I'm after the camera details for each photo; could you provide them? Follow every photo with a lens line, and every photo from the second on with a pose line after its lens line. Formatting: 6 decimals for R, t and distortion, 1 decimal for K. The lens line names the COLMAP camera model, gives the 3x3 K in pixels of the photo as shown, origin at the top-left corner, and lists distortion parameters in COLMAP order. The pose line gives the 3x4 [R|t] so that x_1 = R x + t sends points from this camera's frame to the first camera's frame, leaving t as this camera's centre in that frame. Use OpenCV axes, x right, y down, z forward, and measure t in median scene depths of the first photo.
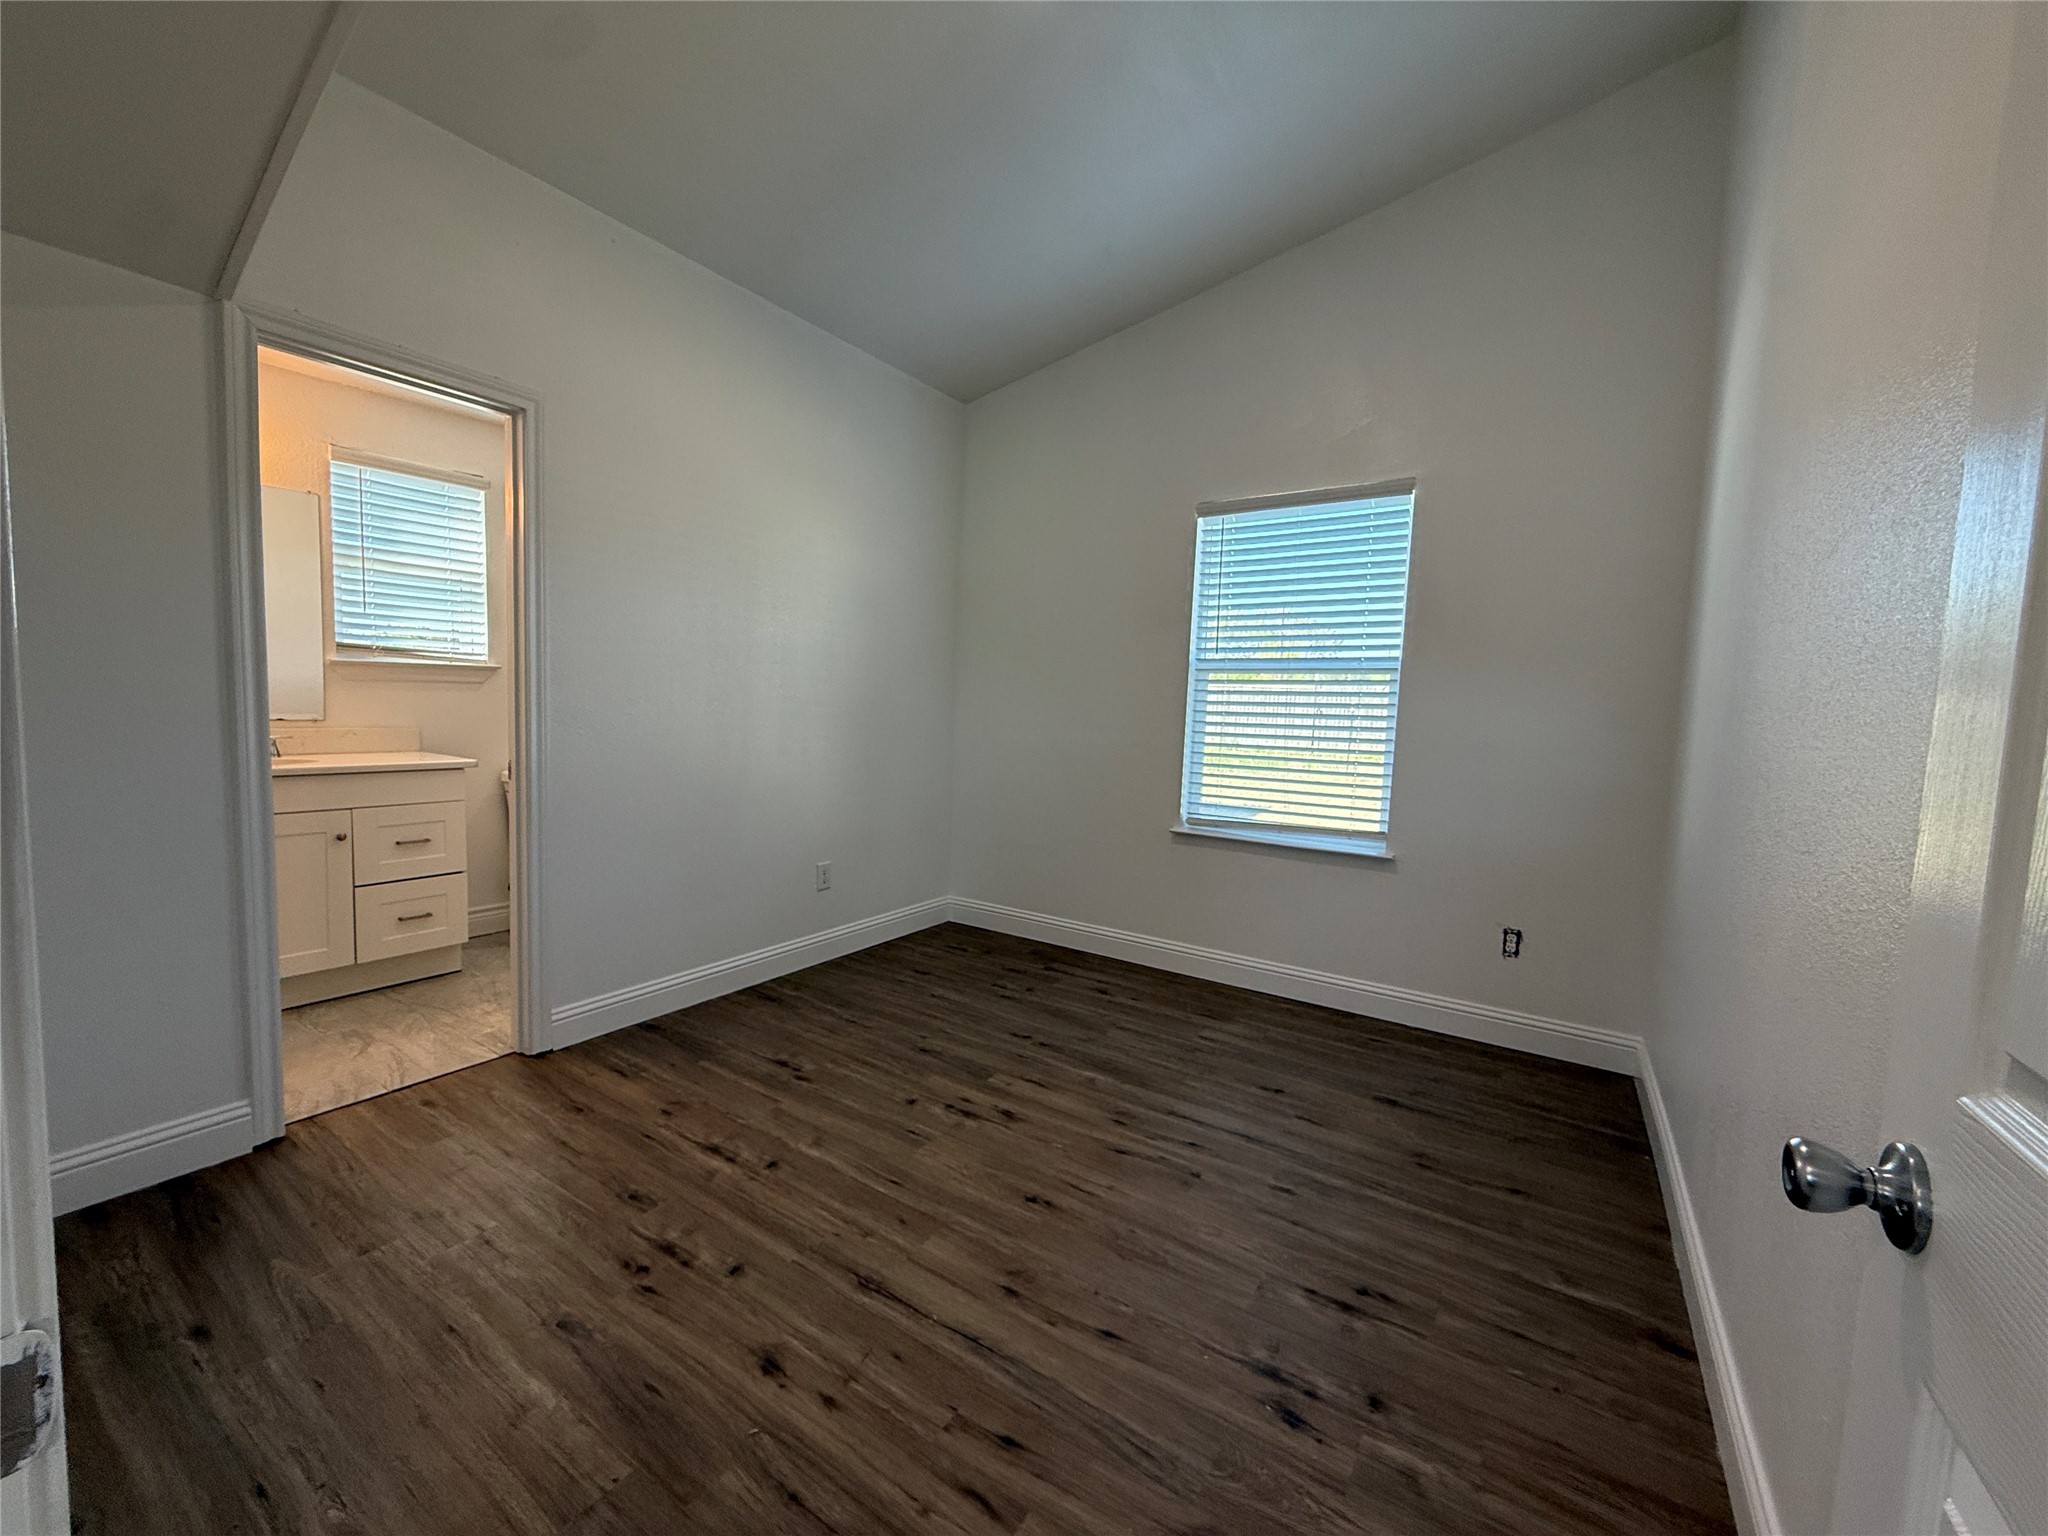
lens RADIAL K [[816.6, 0, 1020.2], [0, 816.6, 760.9], [0, 0, 1]] dist [-0.000393, 0.000695]
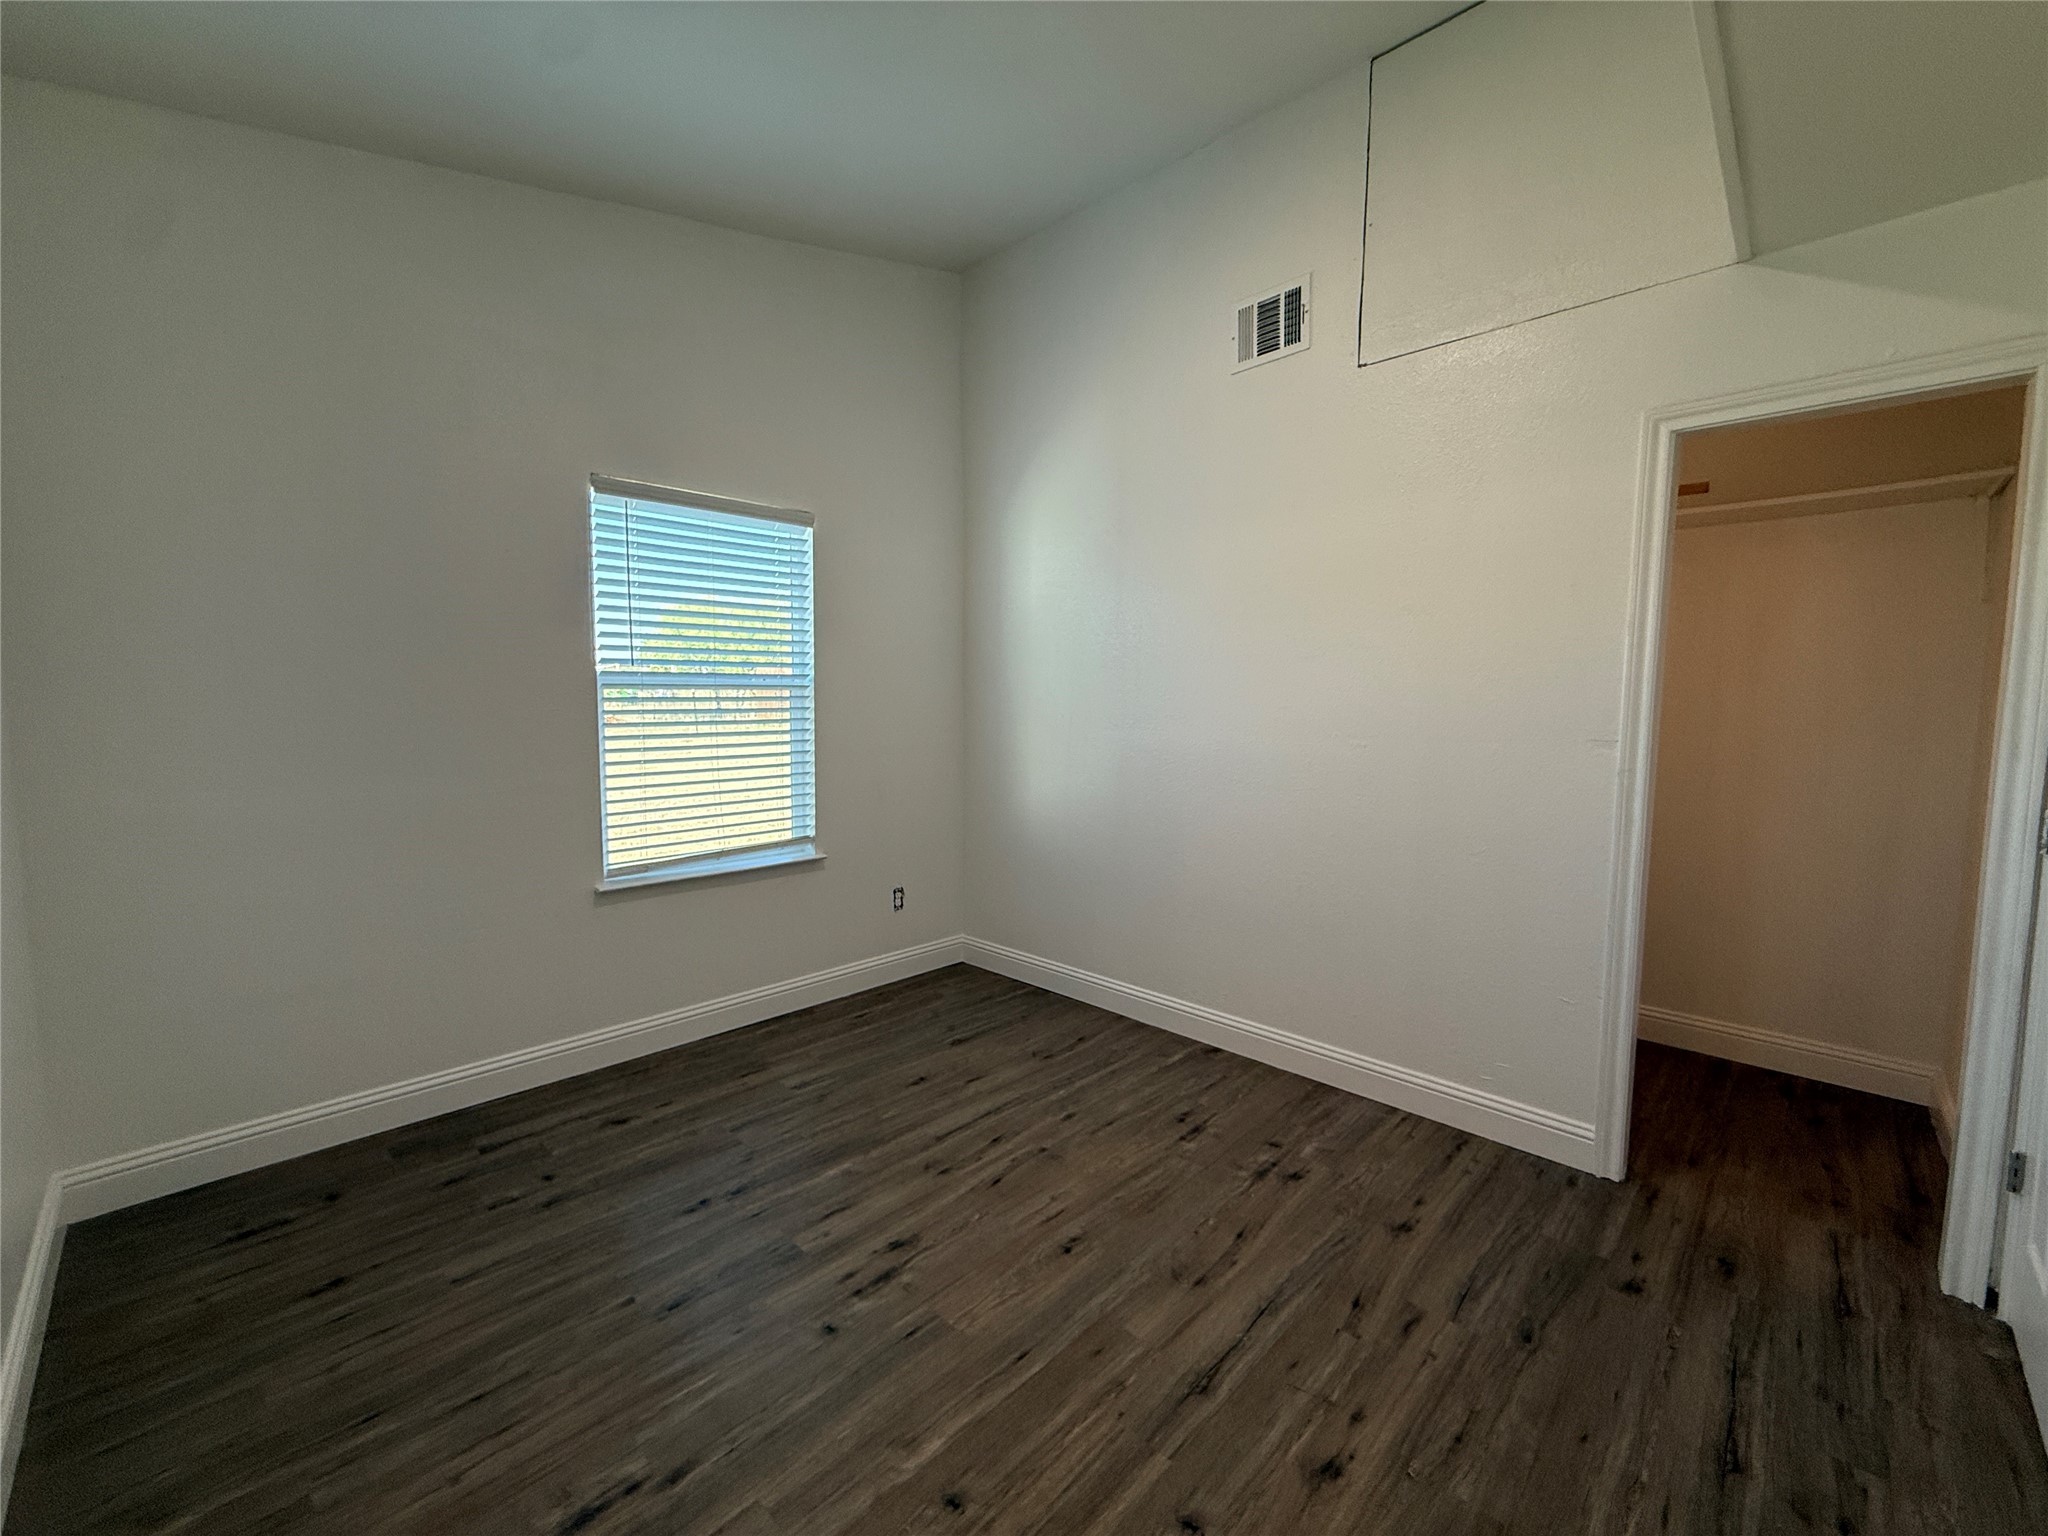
lens RADIAL K [[816.6, 0, 1012.8], [0, 816.6, 768.6], [0, 0, 1]] dist [-0.000393, 0.000695]
pose [[0.193207, -0.114247, 0.974484, -0.700125], [0.072438, 0.992148, 0.101956, -0.117941], [-0.978480, 0.050892, 0.199966, 0.647640]]
